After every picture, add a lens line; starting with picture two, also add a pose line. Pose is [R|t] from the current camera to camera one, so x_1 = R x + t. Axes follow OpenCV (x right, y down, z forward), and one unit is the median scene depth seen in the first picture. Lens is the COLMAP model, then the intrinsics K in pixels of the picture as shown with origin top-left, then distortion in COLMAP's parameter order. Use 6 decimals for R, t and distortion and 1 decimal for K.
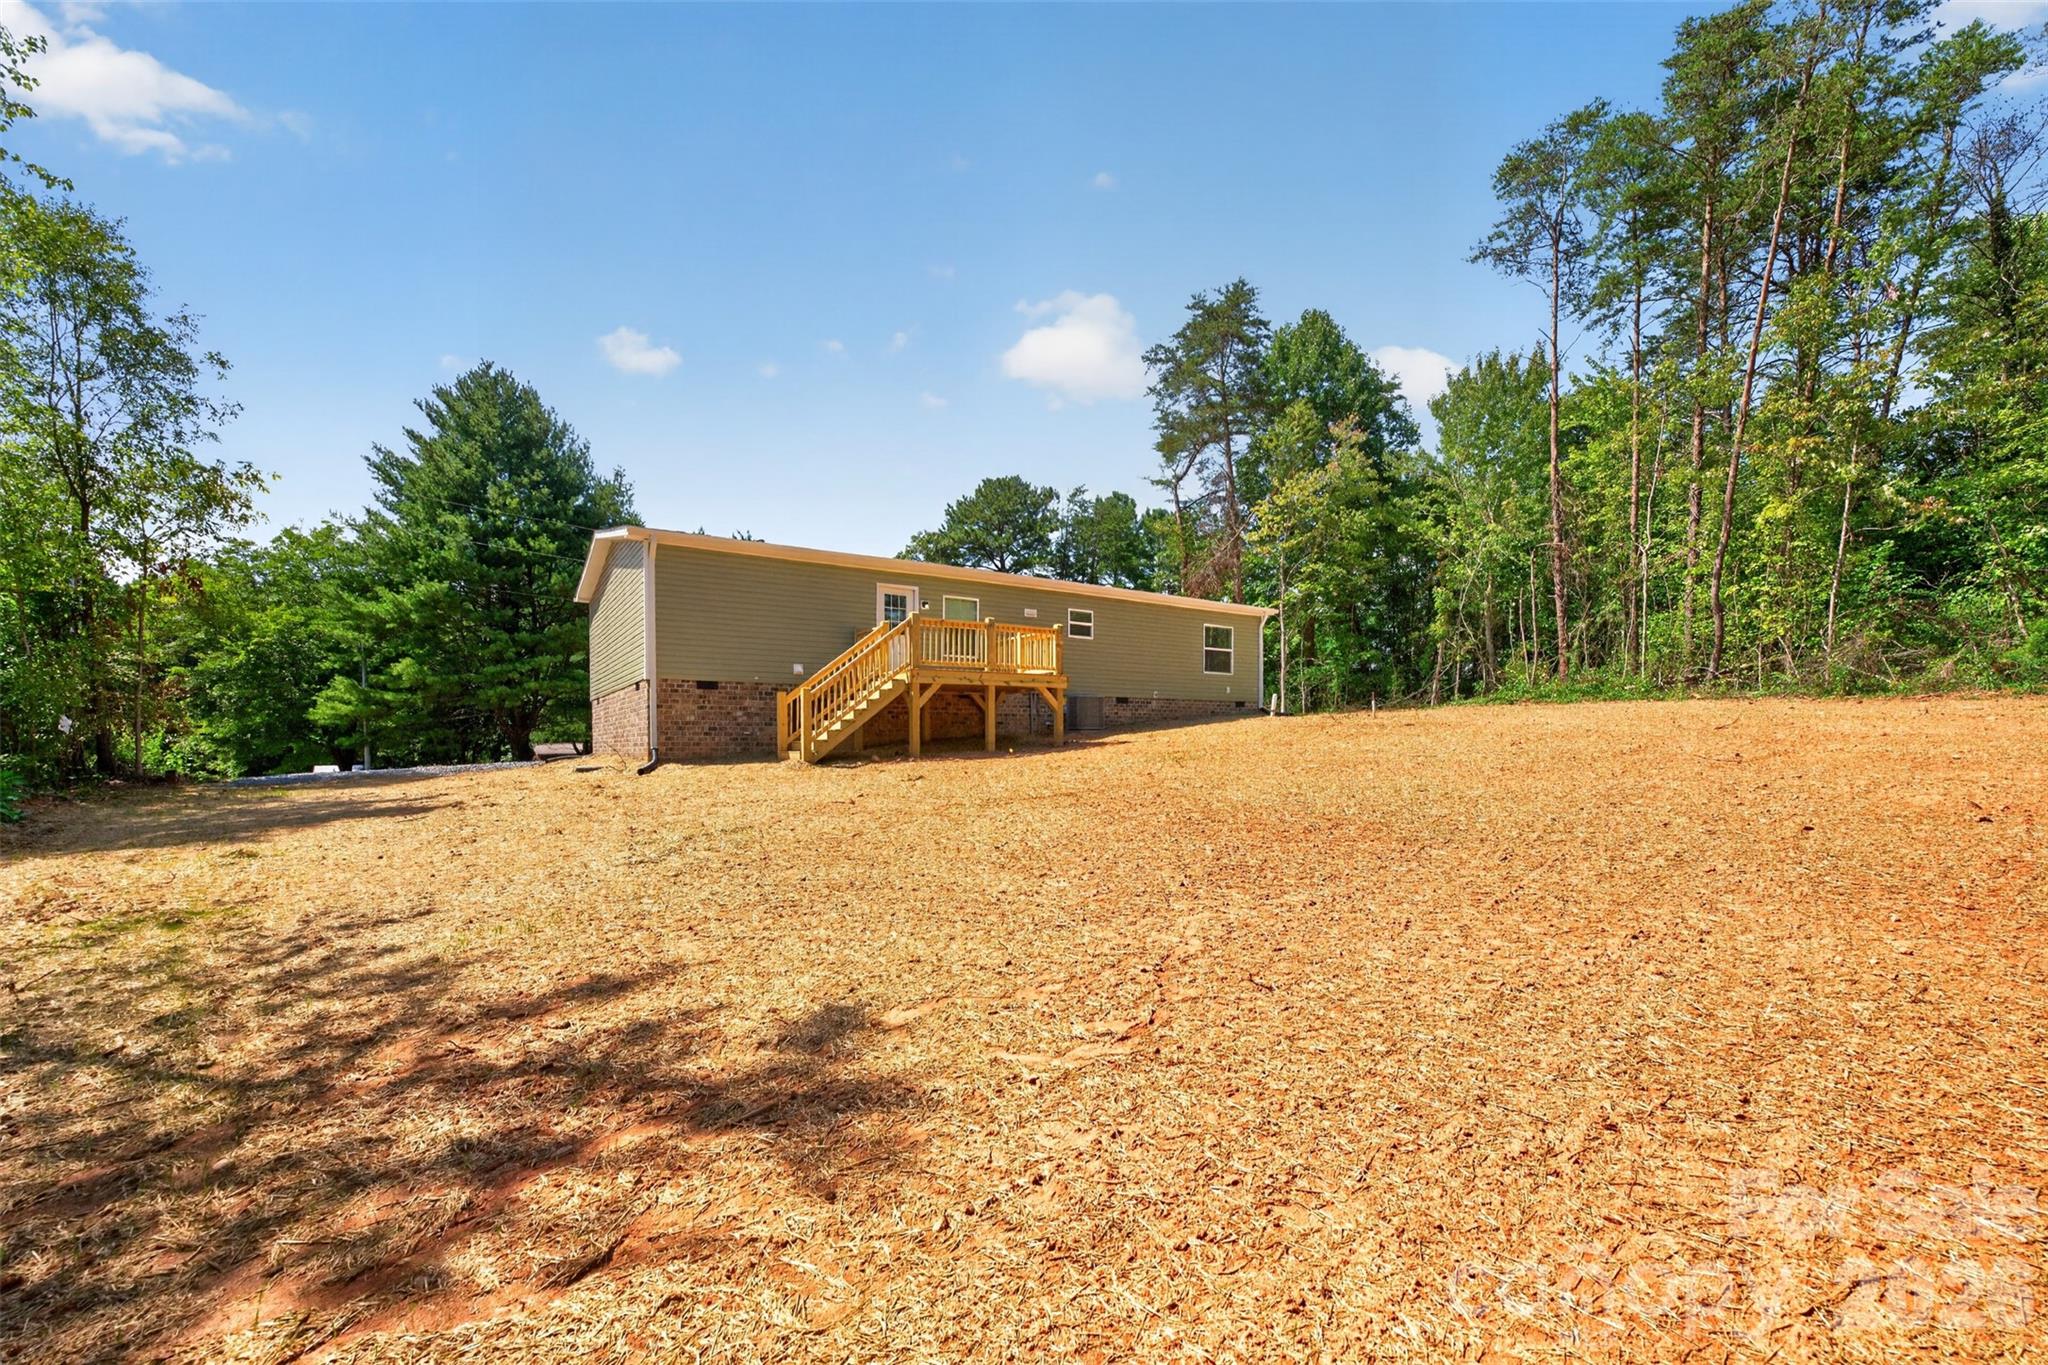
lens RADIAL K [[842.8, 0, 1027.6], [0, 842.8, 725.9], [0, 0, 1]] dist [-0.034545, 0.000102]
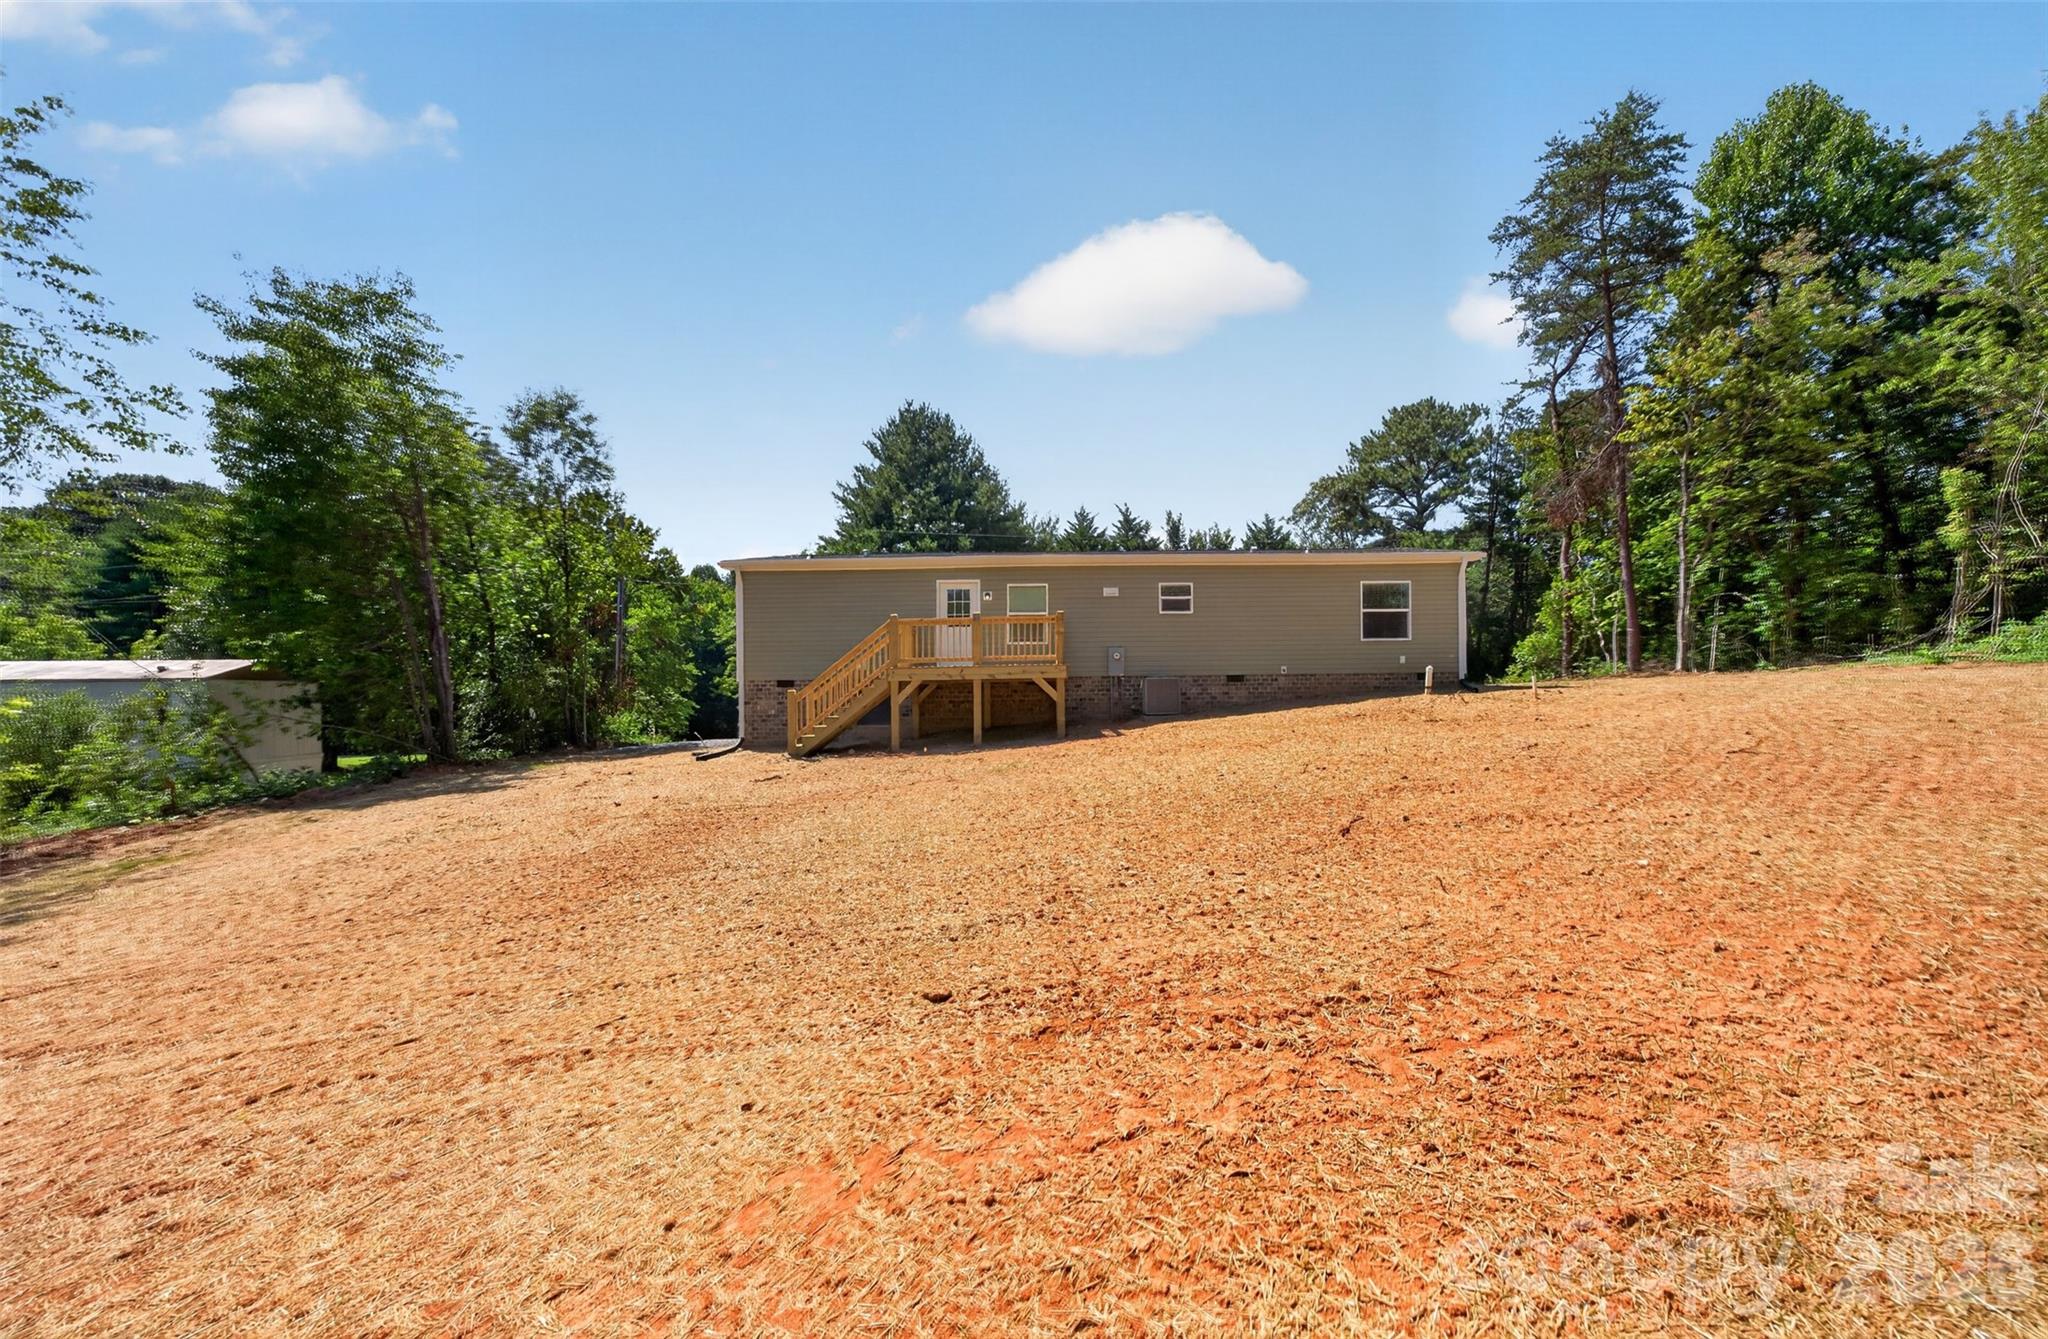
lens RADIAL K [[811.8, 0, 1043.0], [0, 811.8, 670.3], [0, 0, 1]] dist [-0.002242, -0.000080]
pose [[0.832322, -0.022127, -0.553850, 0.219422], [0.021766, 0.999737, -0.007230, -0.019976], [0.553864, -0.006037, 0.832585, 0.093710]]
